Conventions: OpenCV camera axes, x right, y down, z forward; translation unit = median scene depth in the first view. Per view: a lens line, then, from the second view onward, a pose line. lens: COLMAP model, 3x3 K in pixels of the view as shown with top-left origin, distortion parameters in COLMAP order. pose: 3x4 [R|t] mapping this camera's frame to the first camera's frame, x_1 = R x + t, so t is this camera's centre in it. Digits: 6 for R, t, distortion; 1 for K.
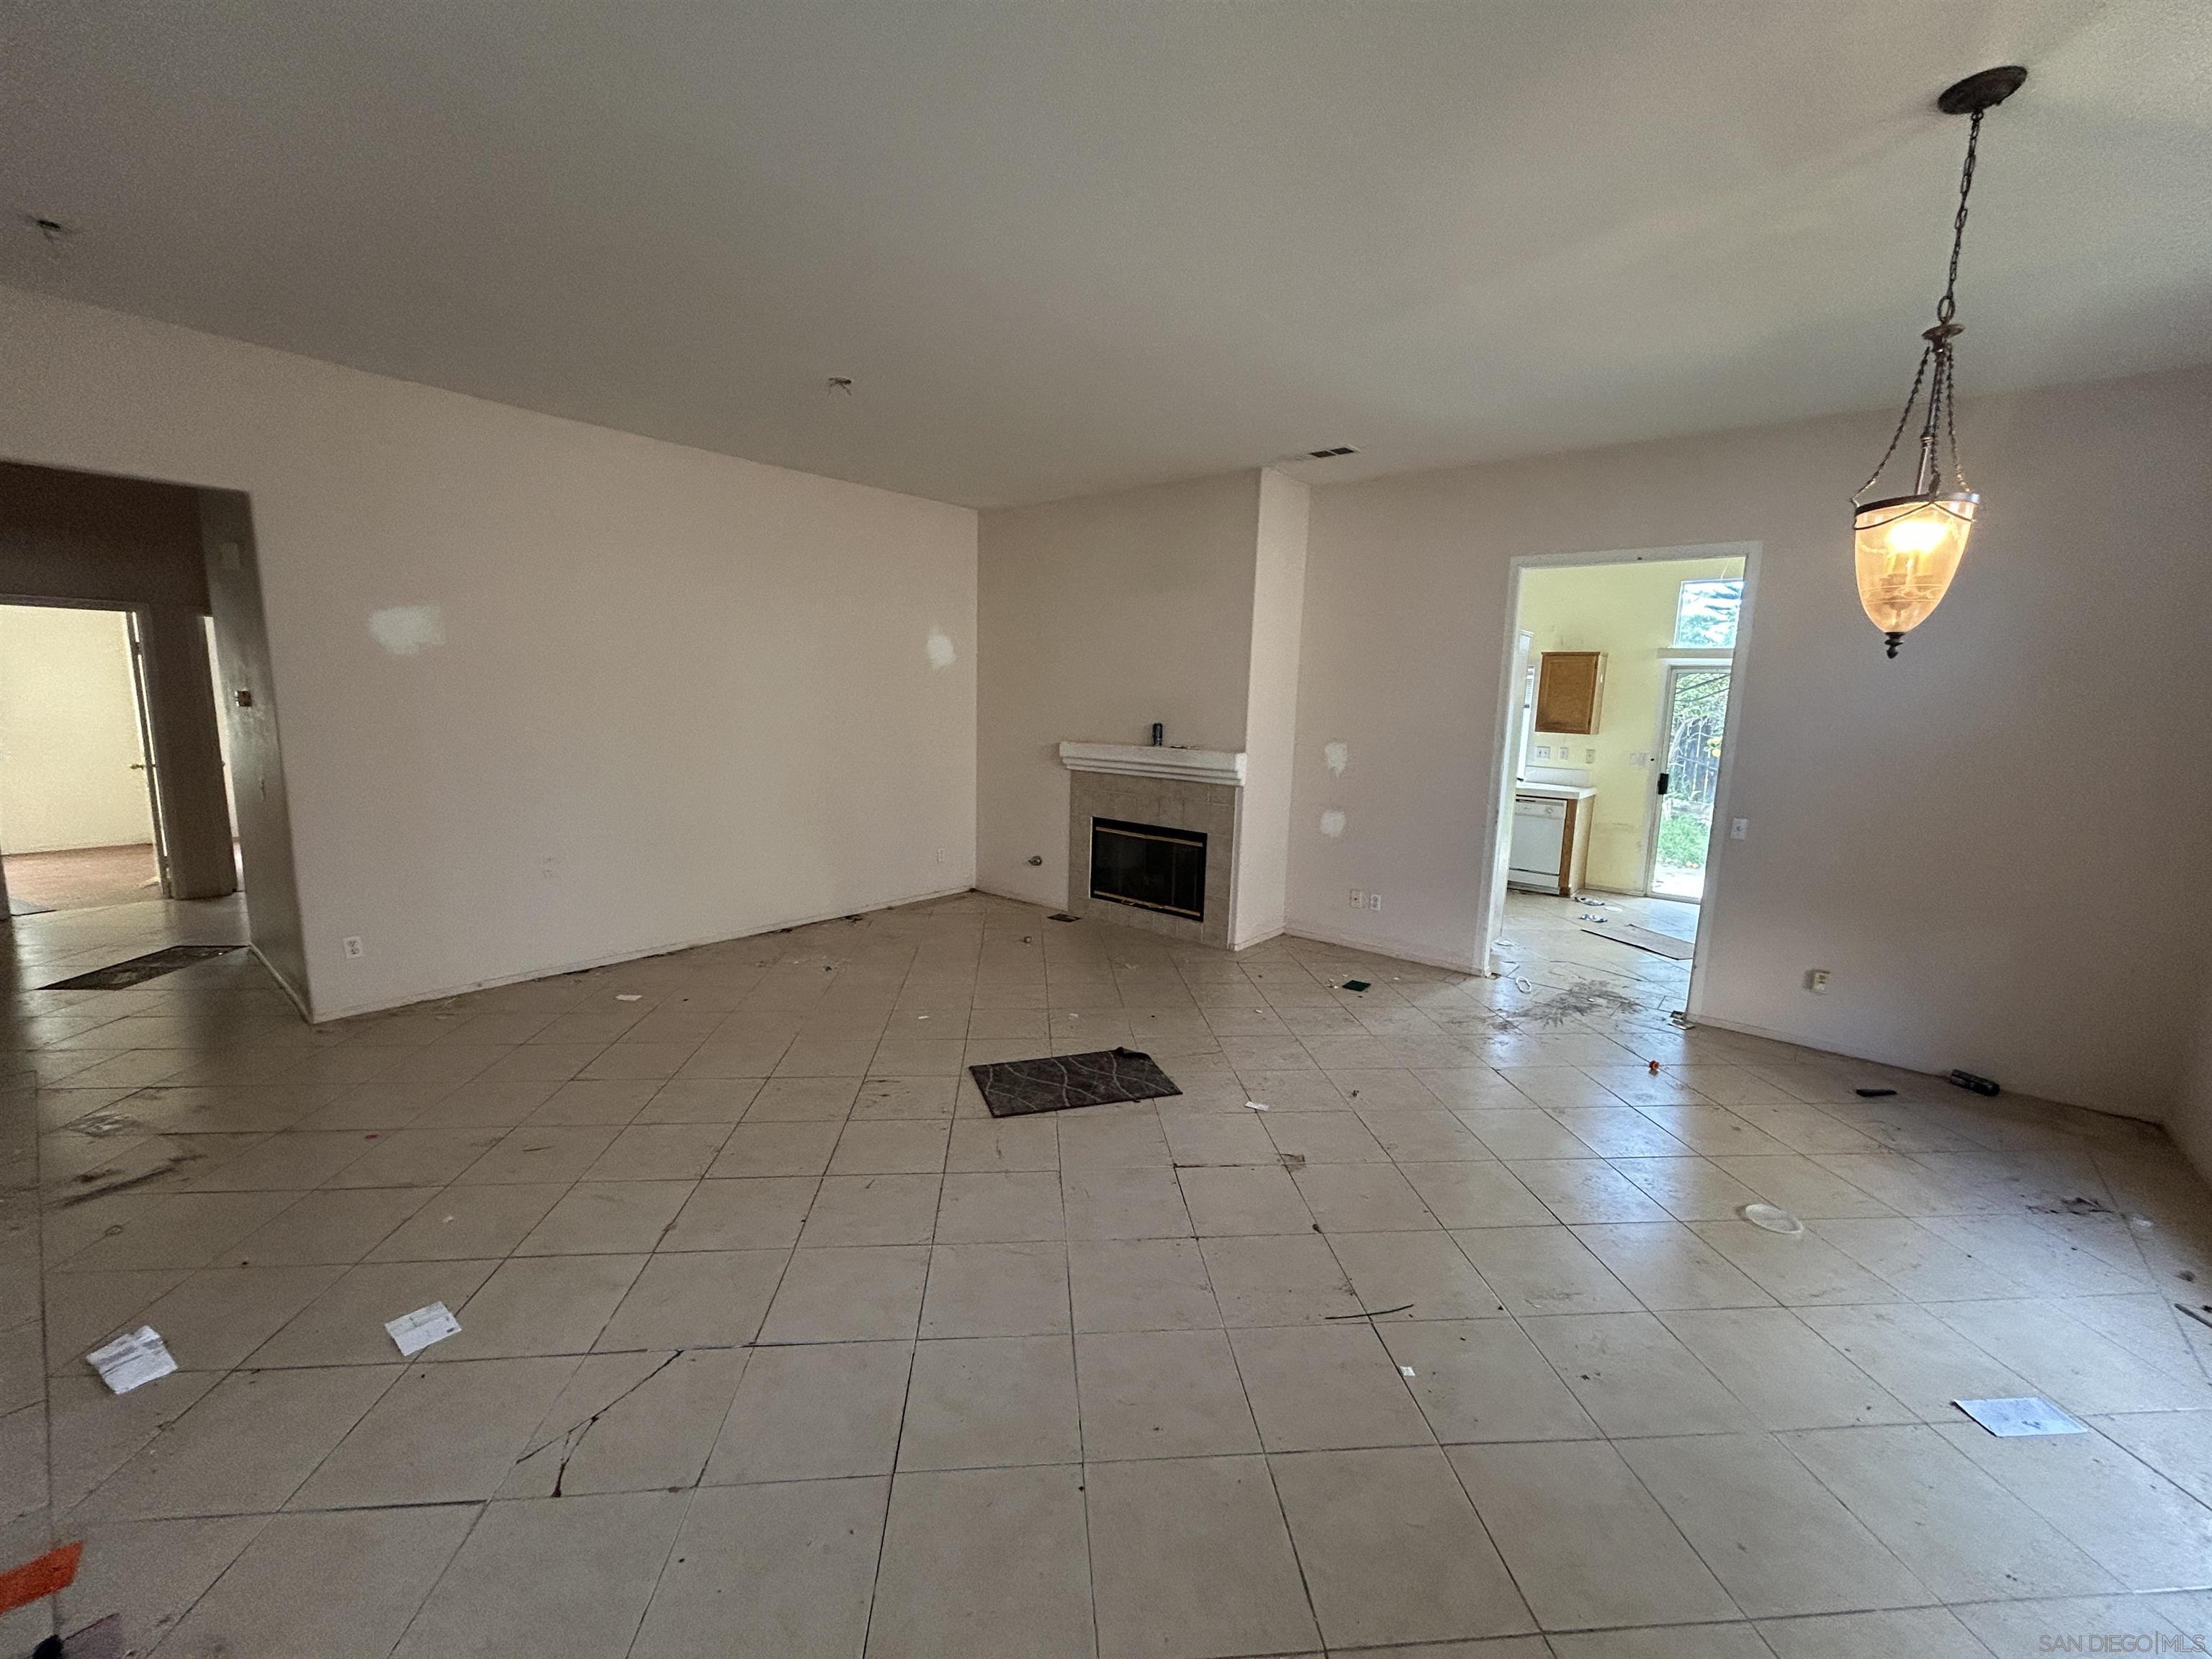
lens RADIAL K [[889.8, 0, 1106.0], [0, 889.8, 829.5], [0, 0, 1]] dist [-0.000526, -0.000021]
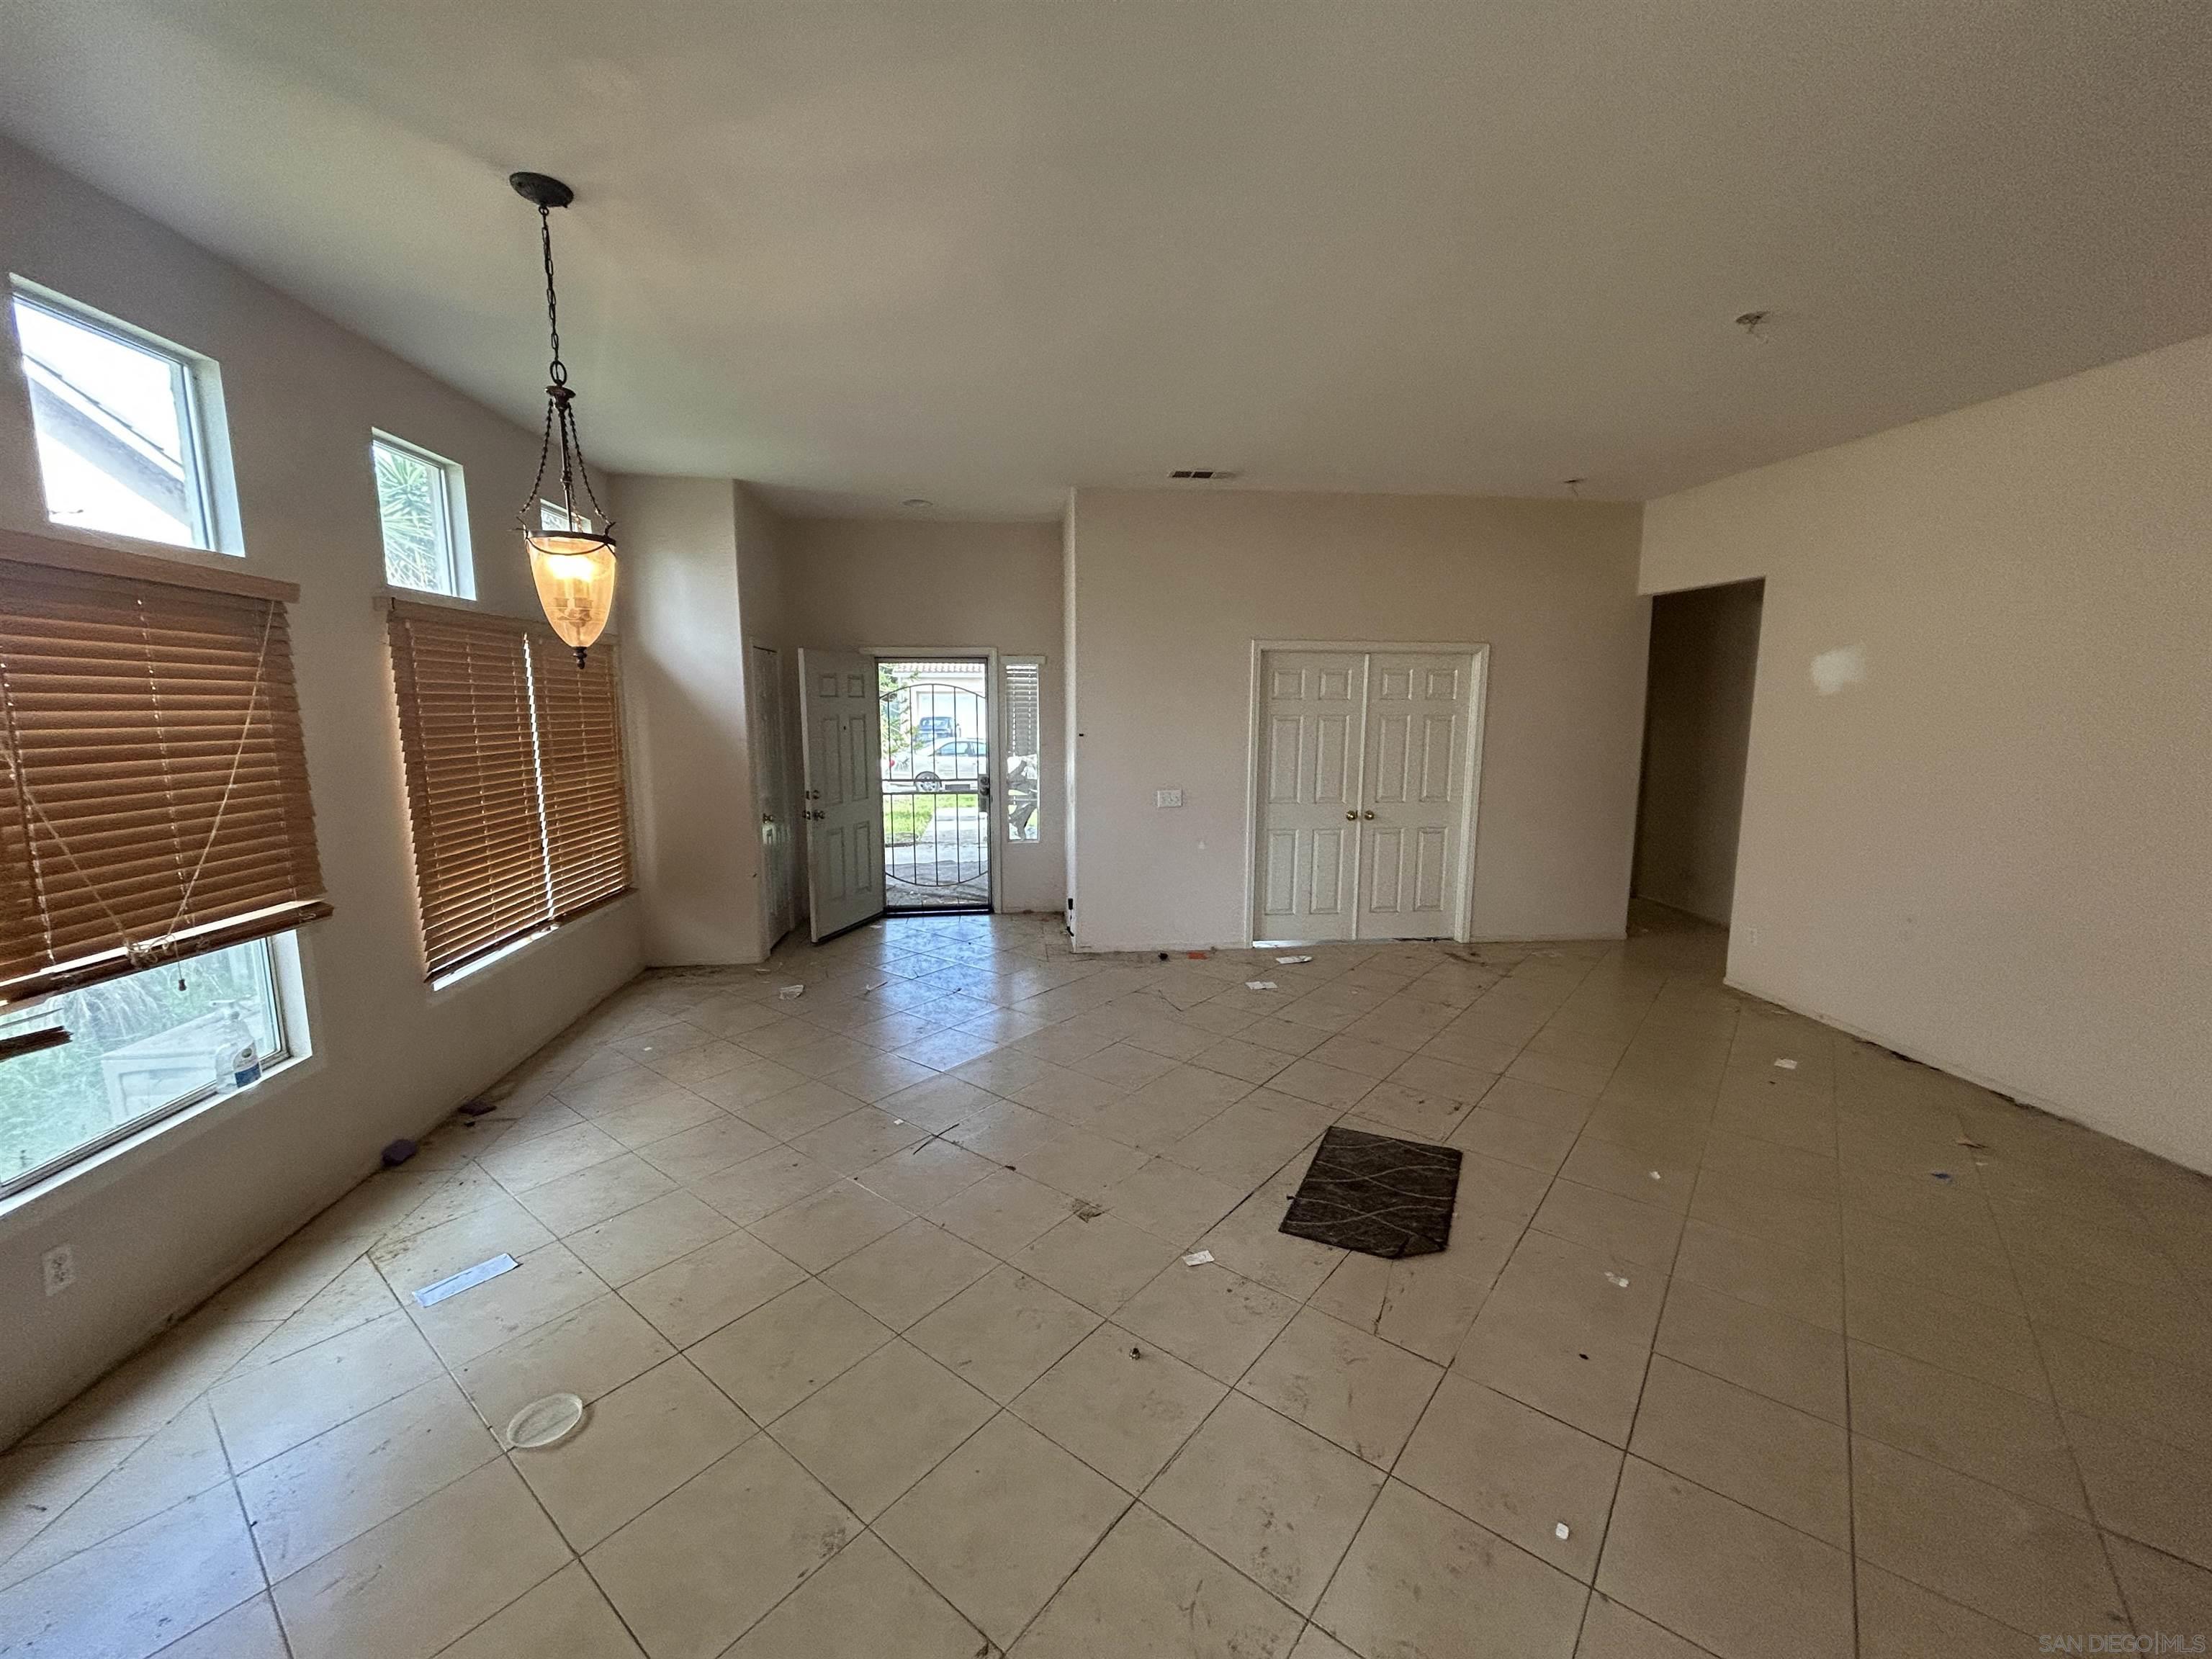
lens RADIAL K [[889.8, 0, 1106.0], [0, 889.8, 829.5], [0, 0, 1]] dist [-0.000526, -0.000021]
pose [[-0.693257, 0.075819, -0.716691, 0.649642], [-0.130112, 0.964943, 0.227939, -0.177934], [0.708848, 0.251271, -0.659088, 1.189628]]
